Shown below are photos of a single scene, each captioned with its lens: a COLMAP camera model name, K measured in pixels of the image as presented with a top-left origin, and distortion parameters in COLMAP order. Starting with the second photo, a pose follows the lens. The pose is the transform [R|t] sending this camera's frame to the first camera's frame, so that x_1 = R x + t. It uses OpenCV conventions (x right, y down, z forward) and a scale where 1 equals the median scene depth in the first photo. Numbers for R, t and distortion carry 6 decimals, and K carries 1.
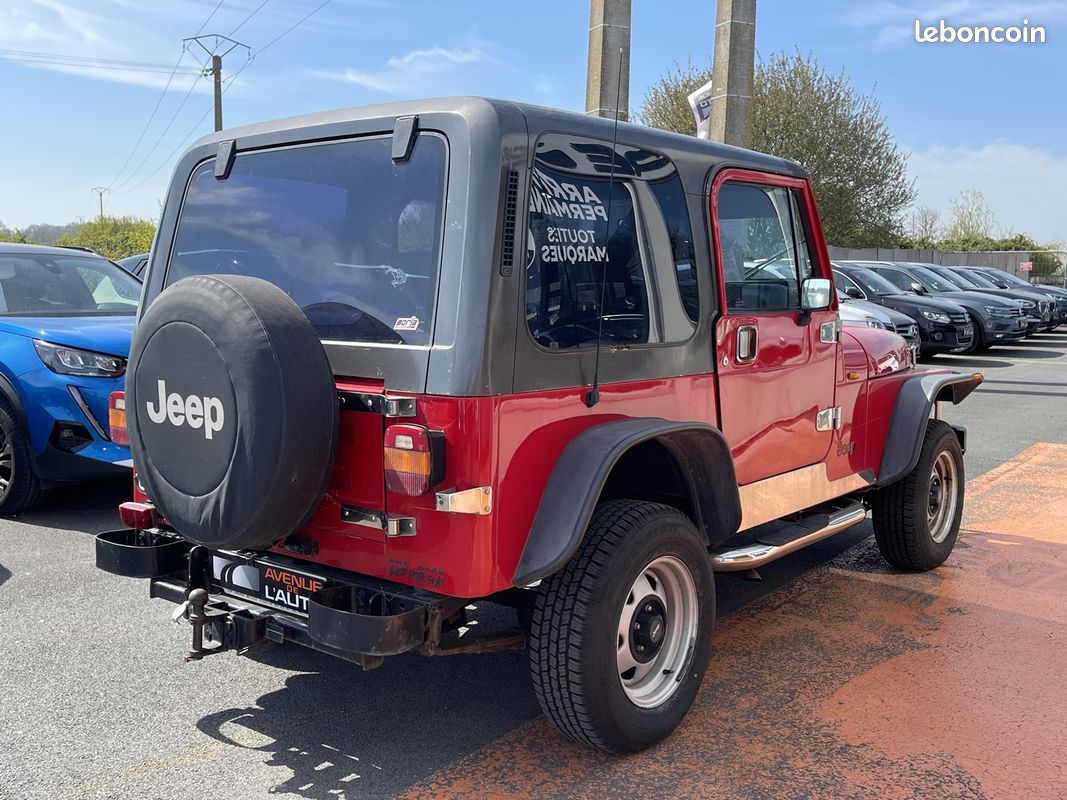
lens RADIAL K [[1048.1, 0, 531.8], [0, 1048.1, 404.0], [0, 0, 1]] dist [0.037374, 0.000000]
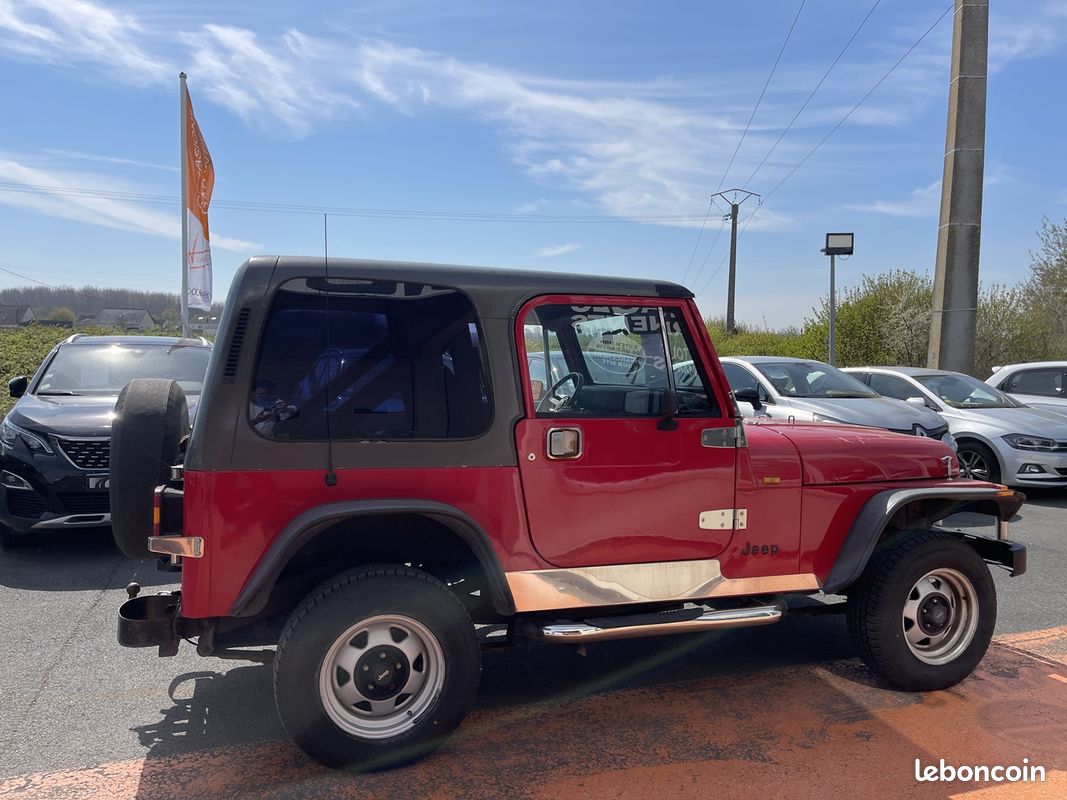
lens RADIAL K [[805.6, 0, 531.6], [0, 805.6, 397.0], [0, 0, 1]] dist [0.037037, -0.024620]
pose [[0.846938, 0.030536, -0.530815, 0.729176], [-0.074122, 0.995381, -0.061005, -0.058063], [0.526500, 0.091013, 0.845289, 0.262348]]
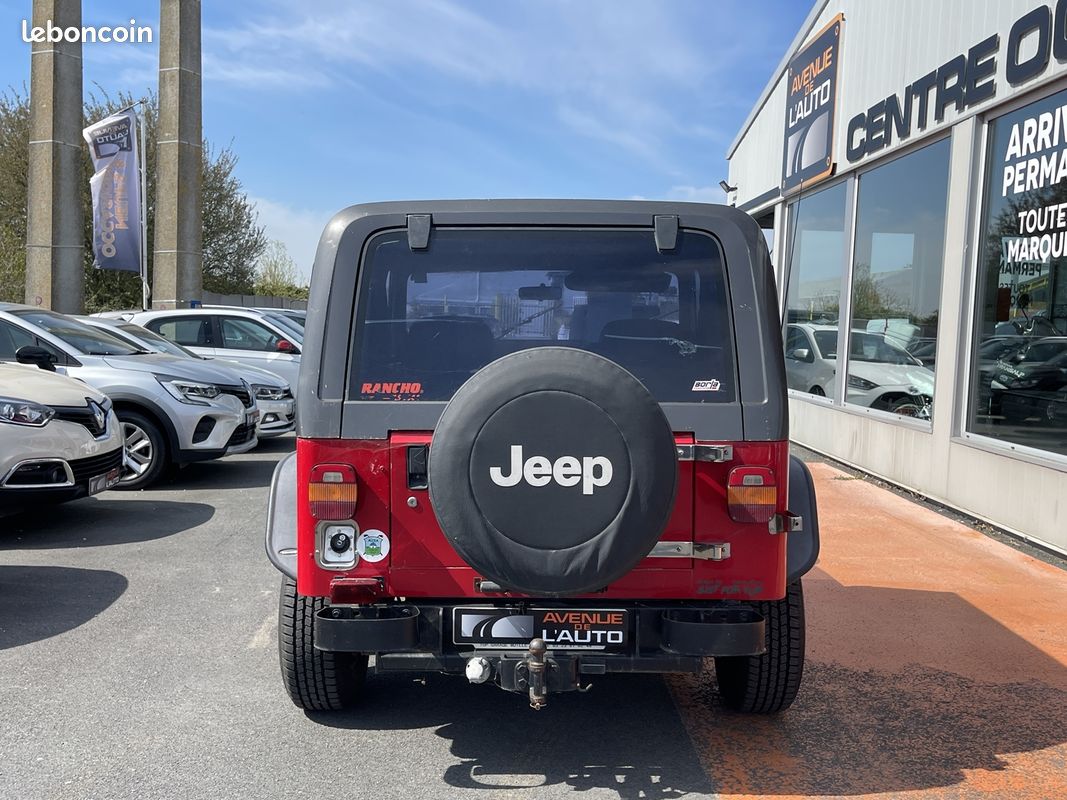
lens RADIAL K [[1048.1, 0, 532.5], [0, 1048.1, 391.6], [0, 0, 1]] dist [0.037374, 0.000000]
pose [[0.783331, -0.033898, 0.620680, -0.902066], [0.064997, 0.997505, -0.027552, -0.042259], [-0.618198, 0.061925, 0.783580, 0.139977]]
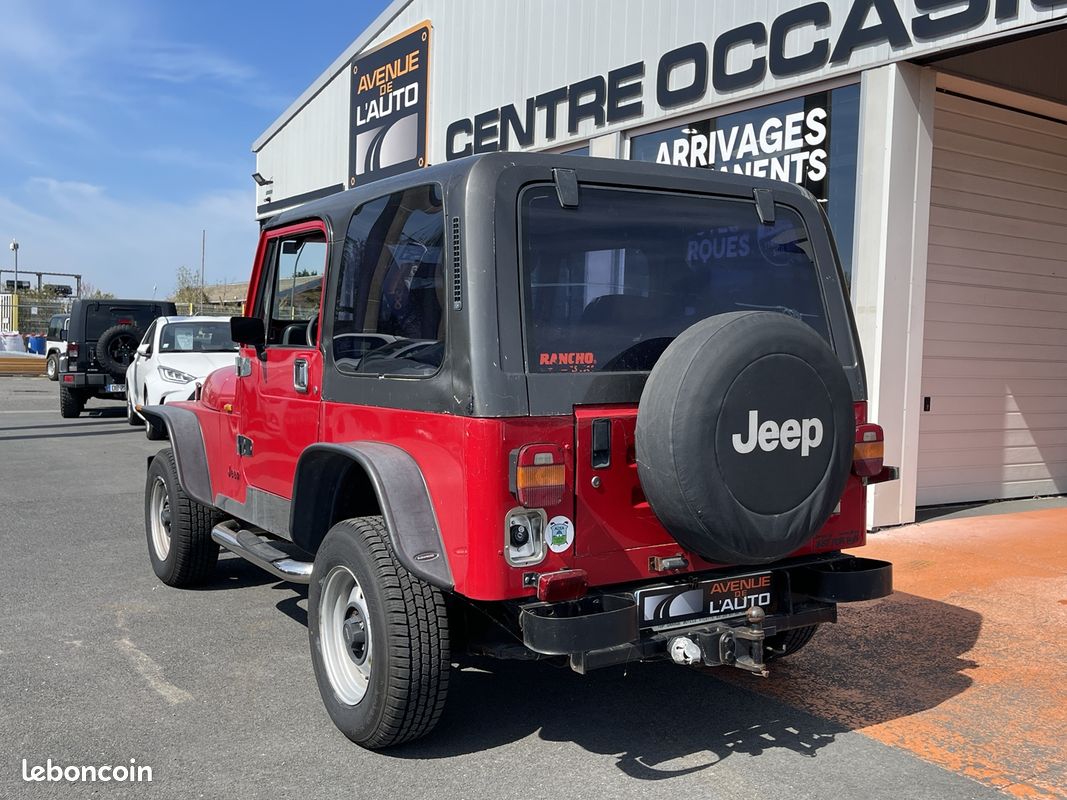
lens RADIAL K [[1048.1, 0, 526.4], [0, 1048.1, 396.9], [0, 0, 1]] dist [0.037374, 0.000000]
pose [[0.328717, -0.053684, 0.942901, -1.273521], [0.103375, 0.994430, 0.020578, -0.073097], [-0.938754, 0.090708, 0.332436, 0.782569]]
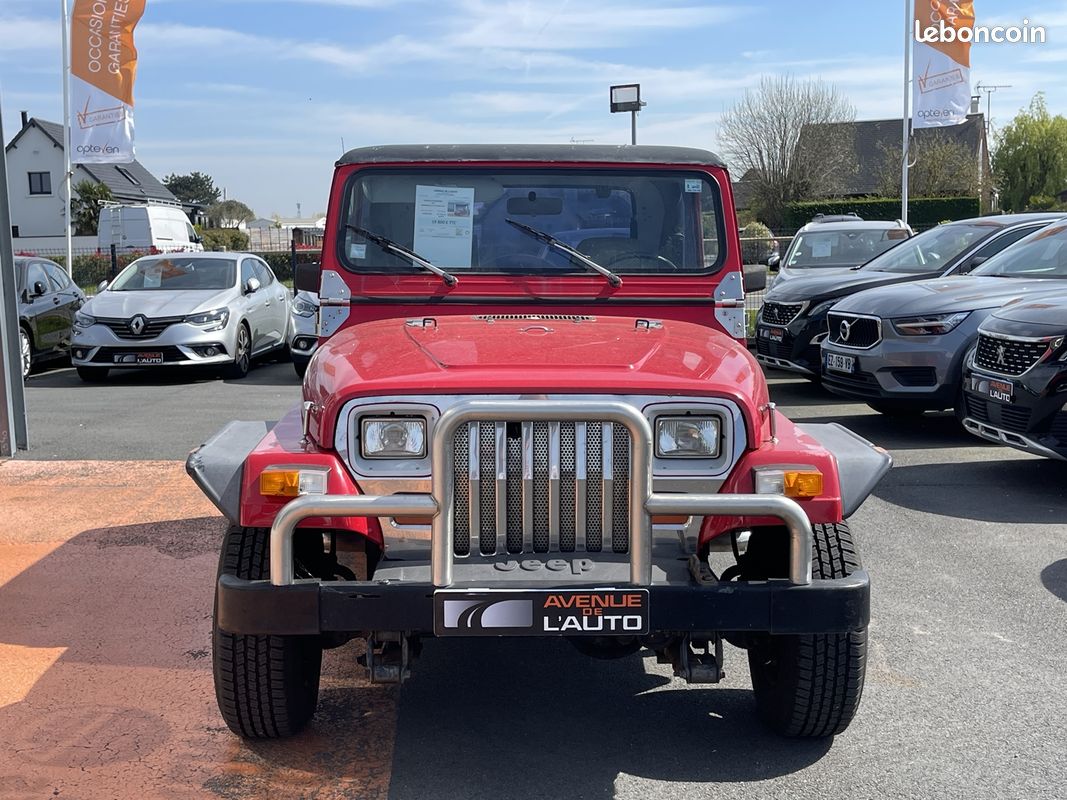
lens RADIAL K [[1327.3, 0, 532.1], [0, 1327.3, 395.7], [0, 0, 1]] dist [0.043231, 0.000000]
pose [[-0.764997, 0.079343, -0.639128, 1.201894], [-0.075095, 0.974624, 0.210877, -0.356990], [0.639641, 0.209315, -0.739626, 2.669302]]
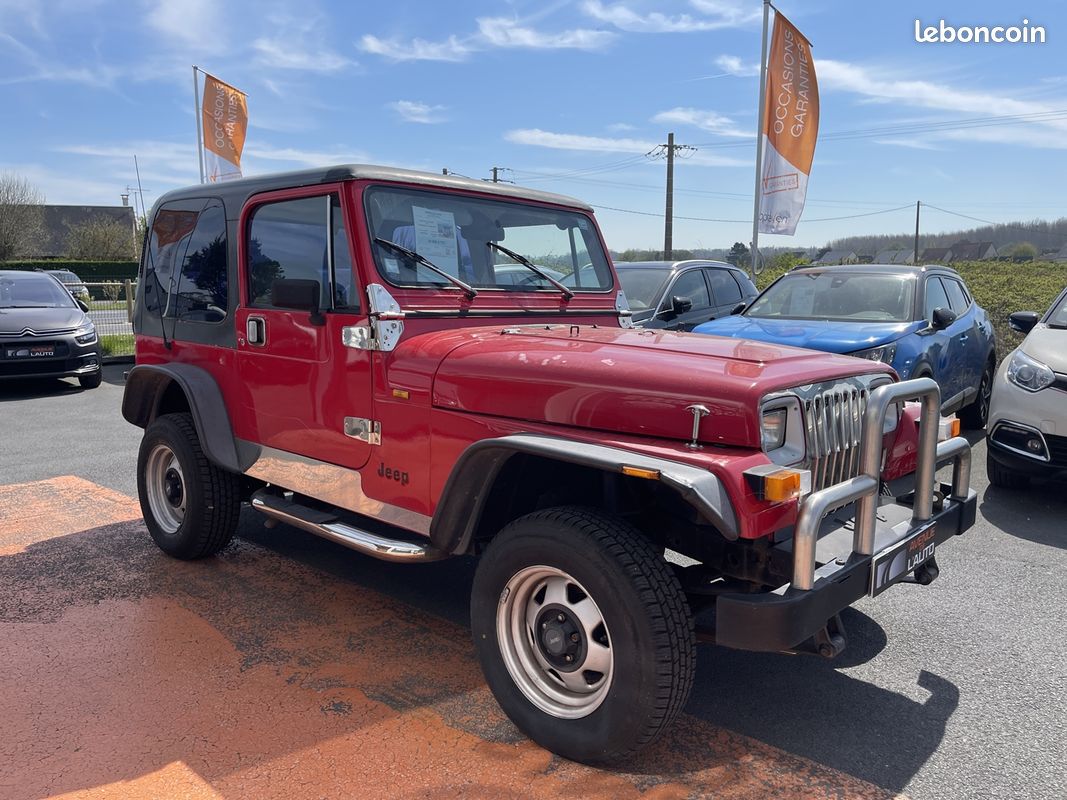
lens RADIAL K [[805.6, 0, 530.5], [0, 805.6, 405.4], [0, 0, 1]] dist [0.037037, -0.024620]
pose [[-0.059461, 0.138095, -0.988632, 1.312245], [-0.129322, 0.980973, 0.144804, -0.173759], [0.989818, 0.136462, -0.040471, 1.564391]]
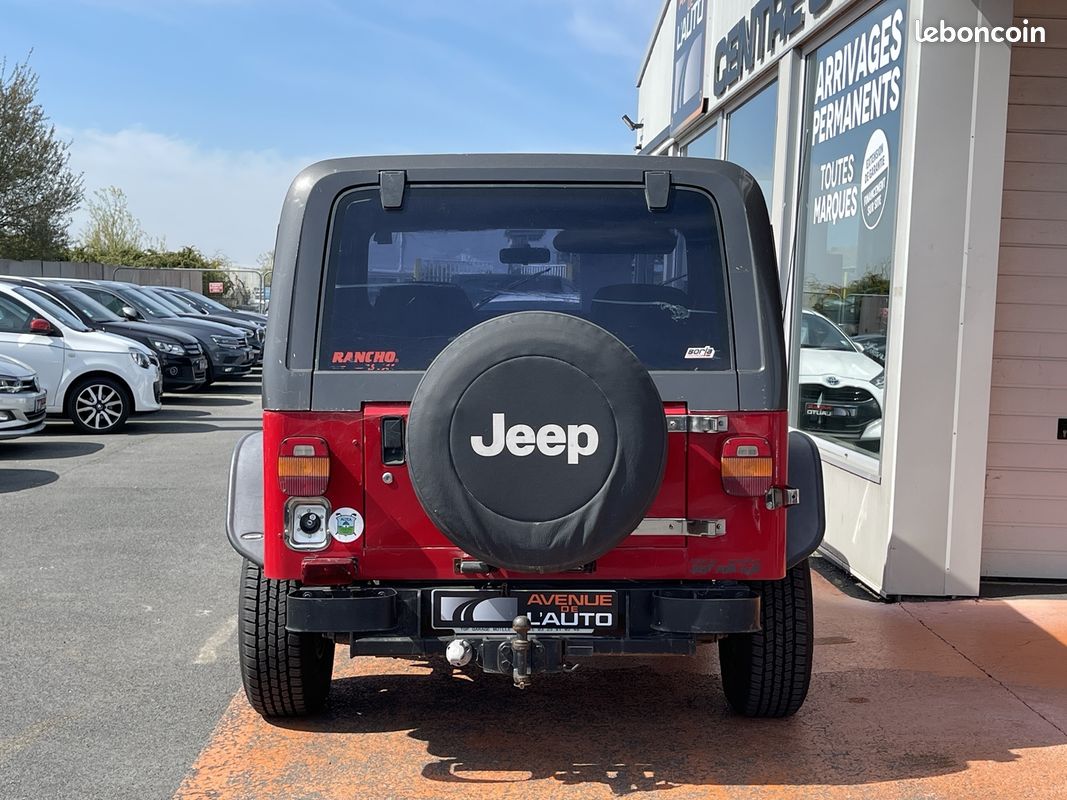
lens RADIAL K [[1393.7, 0, 527.6], [0, 1393.7, 401.0], [0, 0, 1]] dist [0.237815, 0.000000]
pose [[0.777899, -0.040635, 0.627074, -1.070676], [0.070332, 0.997267, -0.022624, -0.001639], [-0.624441, 0.061702, 0.778631, -0.070553]]
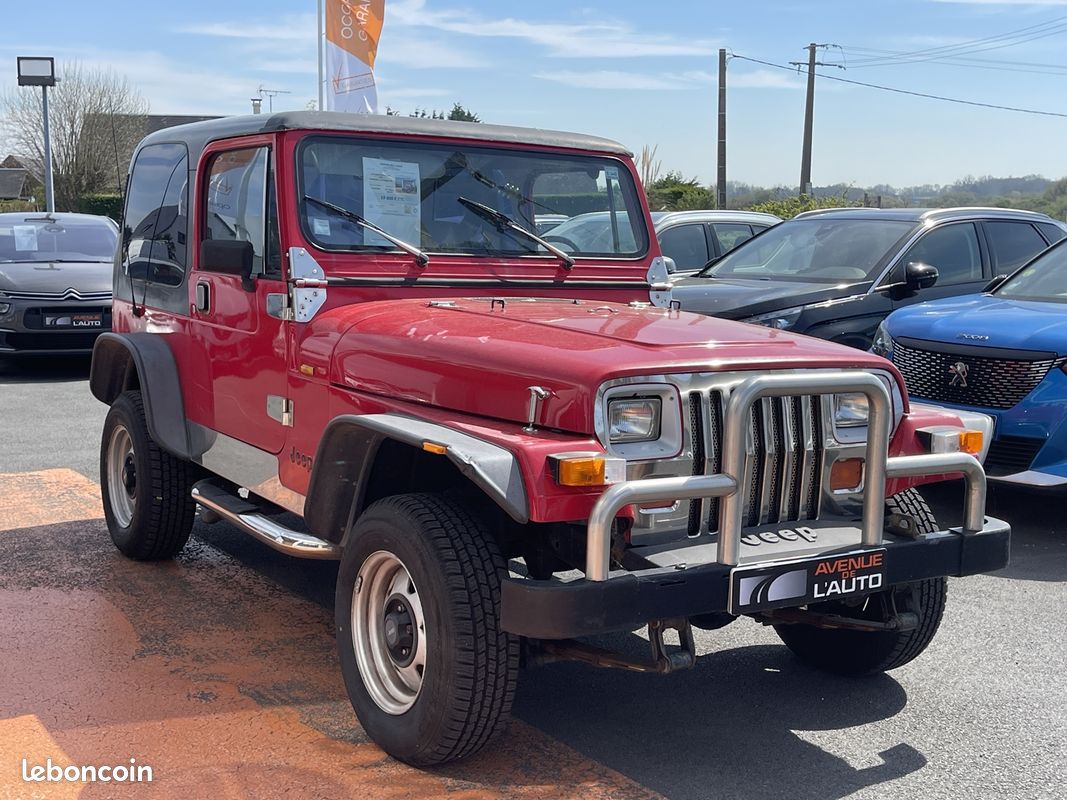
lens RADIAL K [[1327.3, 0, 525.3], [0, 1327.3, 402.2], [0, 0, 1]] dist [0.043231, 0.000000]
pose [[-0.319080, 0.107058, -0.941661, 1.626833], [-0.138120, 0.977738, 0.157962, -0.247546], [0.937609, 0.180464, -0.297190, 1.995879]]
